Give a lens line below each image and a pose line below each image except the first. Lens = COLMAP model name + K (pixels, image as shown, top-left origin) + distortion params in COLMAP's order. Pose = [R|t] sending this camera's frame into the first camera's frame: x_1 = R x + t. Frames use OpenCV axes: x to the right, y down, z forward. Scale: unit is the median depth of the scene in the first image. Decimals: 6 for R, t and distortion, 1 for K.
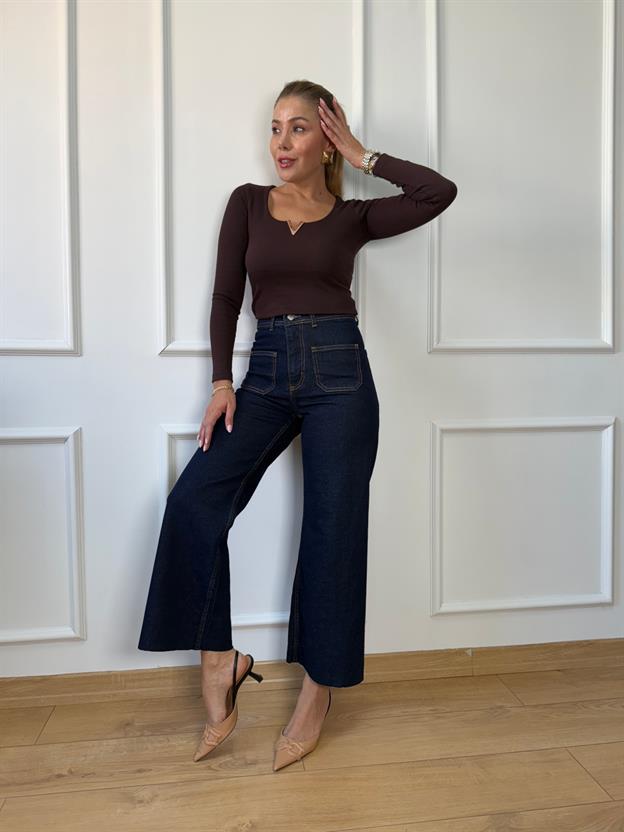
lens RADIAL K [[606.3, 0, 313.4], [0, 606.3, 407.1], [0, 0, 1]] dist [0.012605, -0.011642]
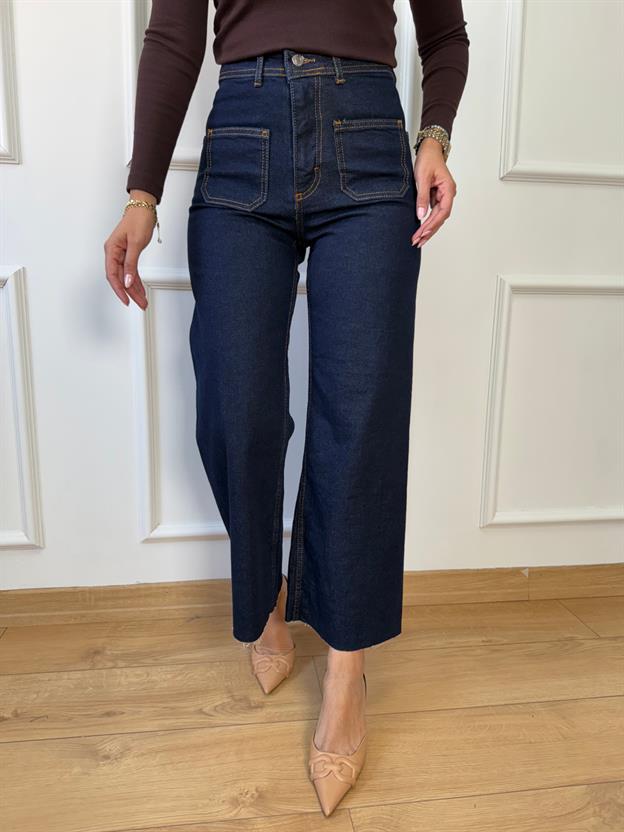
lens RADIAL K [[606.3, 0, 312.1], [0, 606.3, 410.2], [0, 0, 1]] dist [0.012605, -0.011642]
pose [[0.999830, 0.018058, 0.003616, -0.037864], [-0.018361, 0.992643, 0.119676, 0.115004], [-0.001428, -0.119722, 0.992806, 0.262910]]
